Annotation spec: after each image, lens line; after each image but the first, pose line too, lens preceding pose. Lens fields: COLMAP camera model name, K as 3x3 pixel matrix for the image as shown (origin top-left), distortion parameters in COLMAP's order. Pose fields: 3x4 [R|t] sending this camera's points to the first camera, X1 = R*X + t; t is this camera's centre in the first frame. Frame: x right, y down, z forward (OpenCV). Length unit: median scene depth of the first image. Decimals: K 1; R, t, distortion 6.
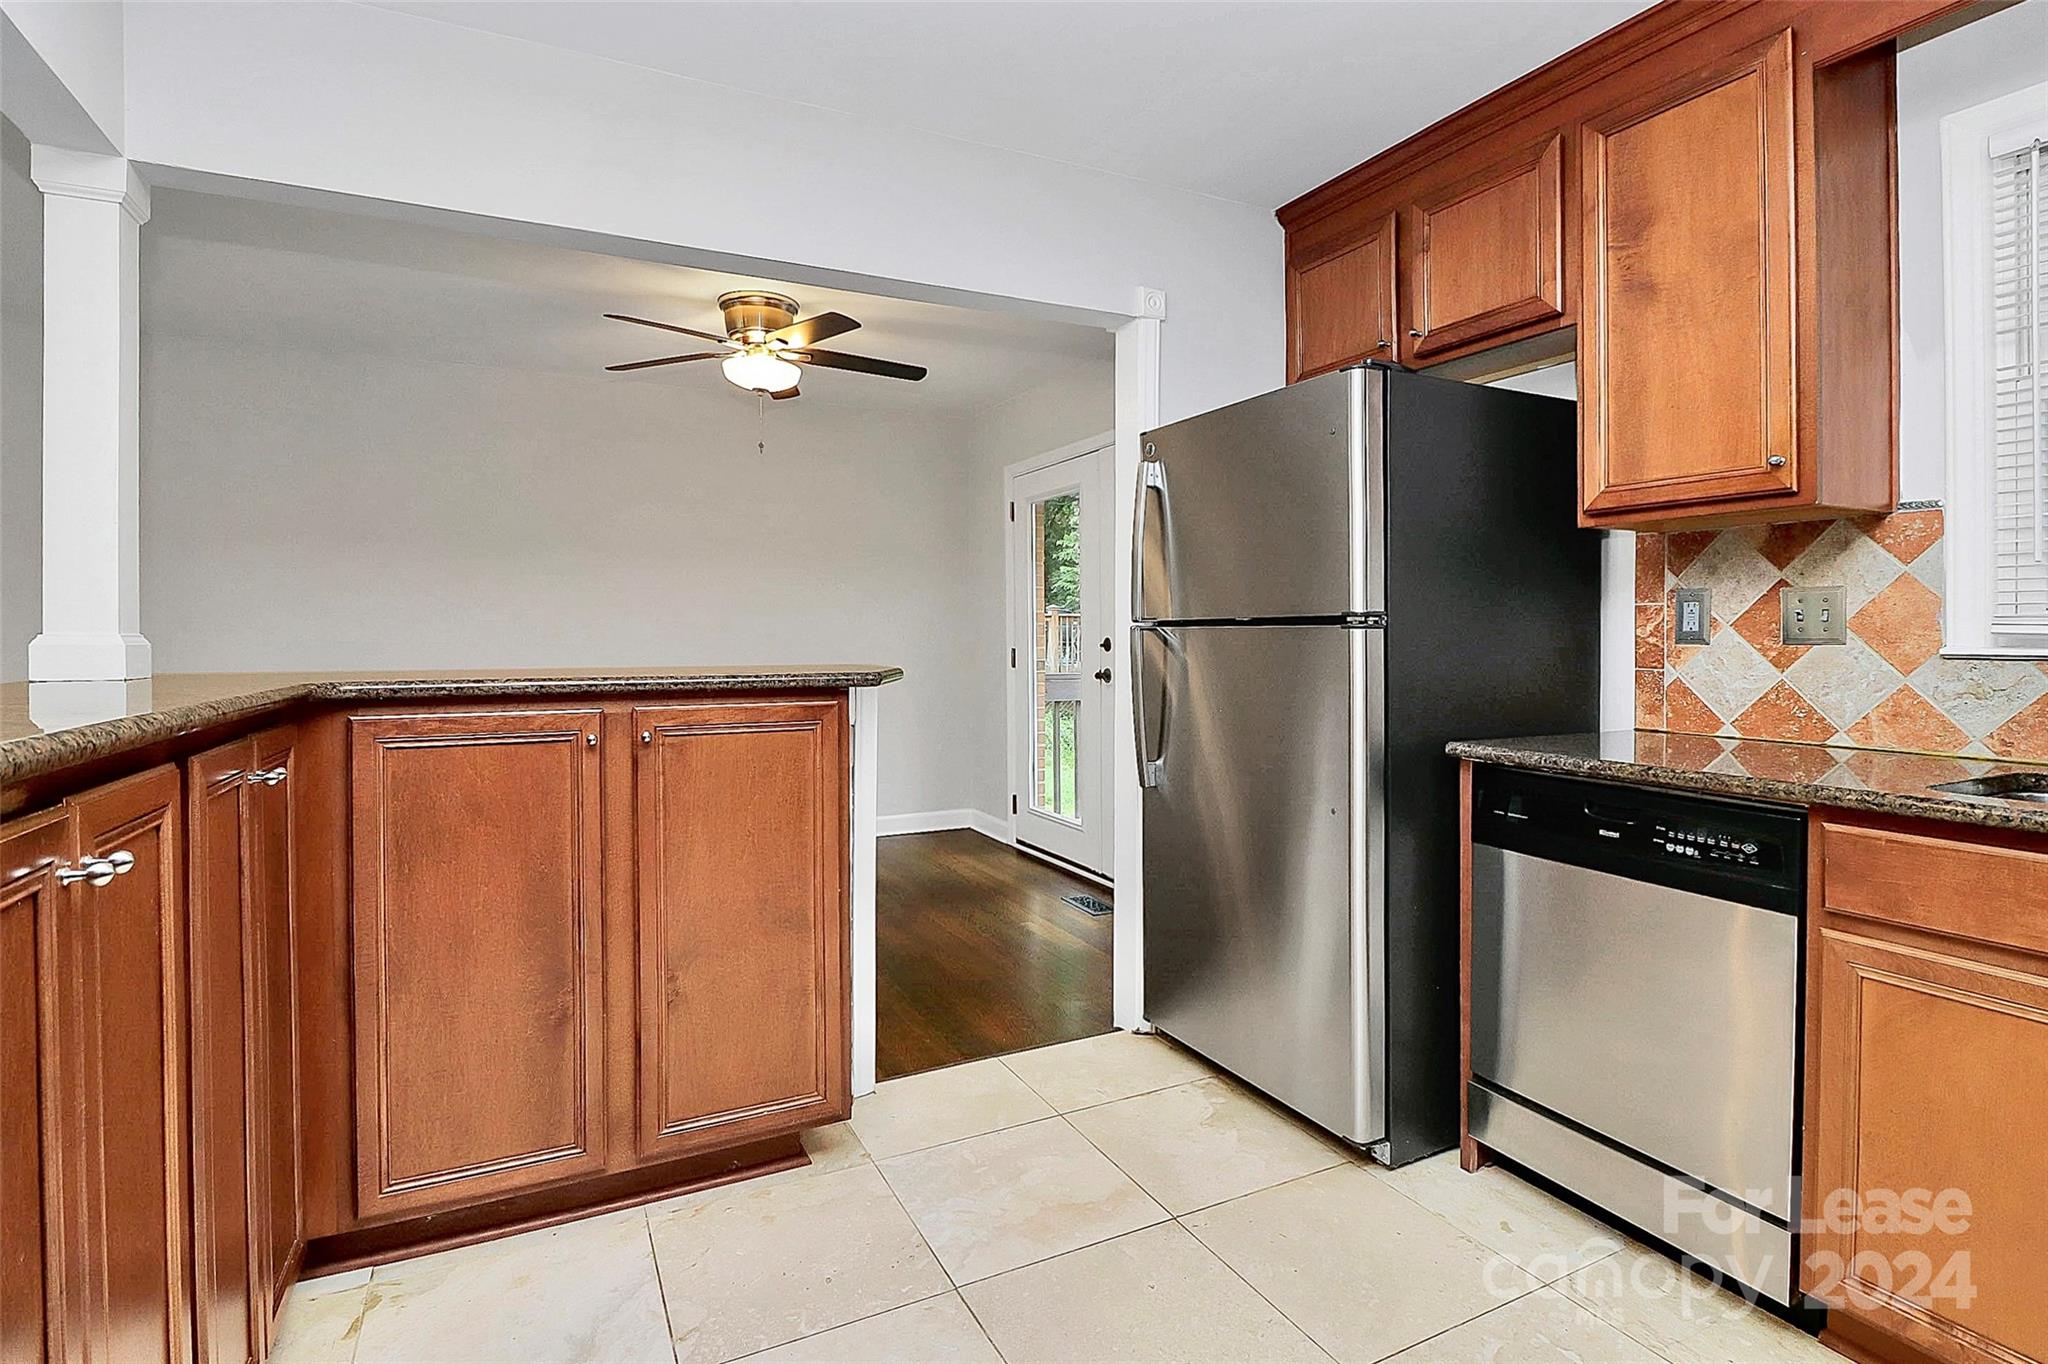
lens RADIAL K [[996.4, 0, 1026.3], [0, 996.4, 635.5], [0, 0, 1]] dist [0.028695, -0.028375]
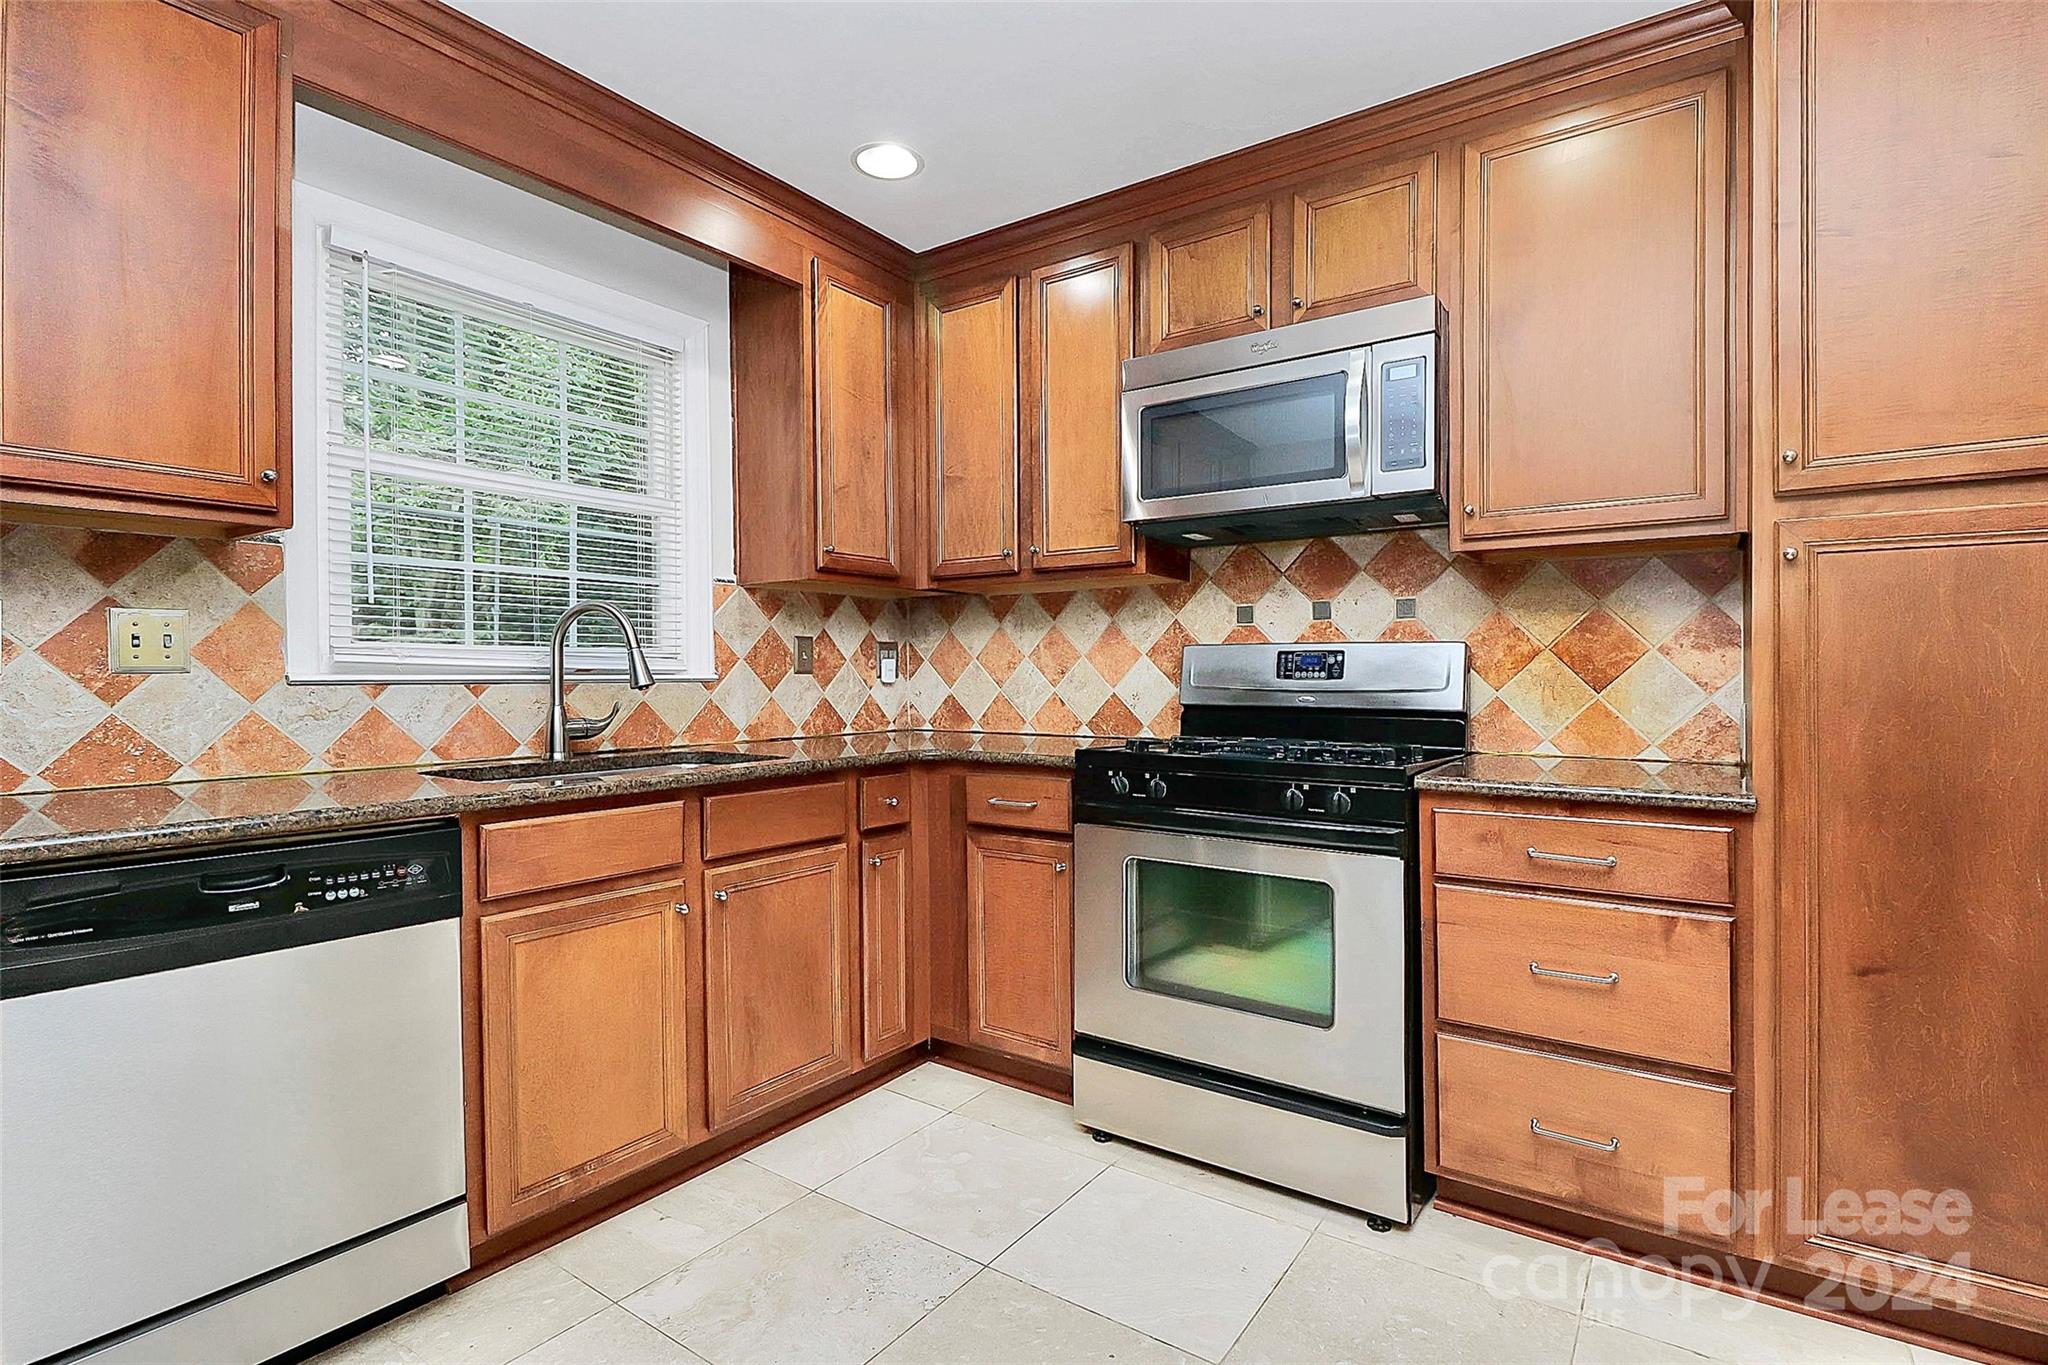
lens RADIAL K [[981.4, 0, 1024.0], [0, 981.4, 682.5], [0, 0, 1]] dist [-0.003245, -0.000970]
pose [[-0.470901, -0.010577, 0.882123, -0.349212], [0.000532, 0.999925, 0.012273, 0.006833], [-0.882186, 0.006249, -0.470859, 0.704885]]
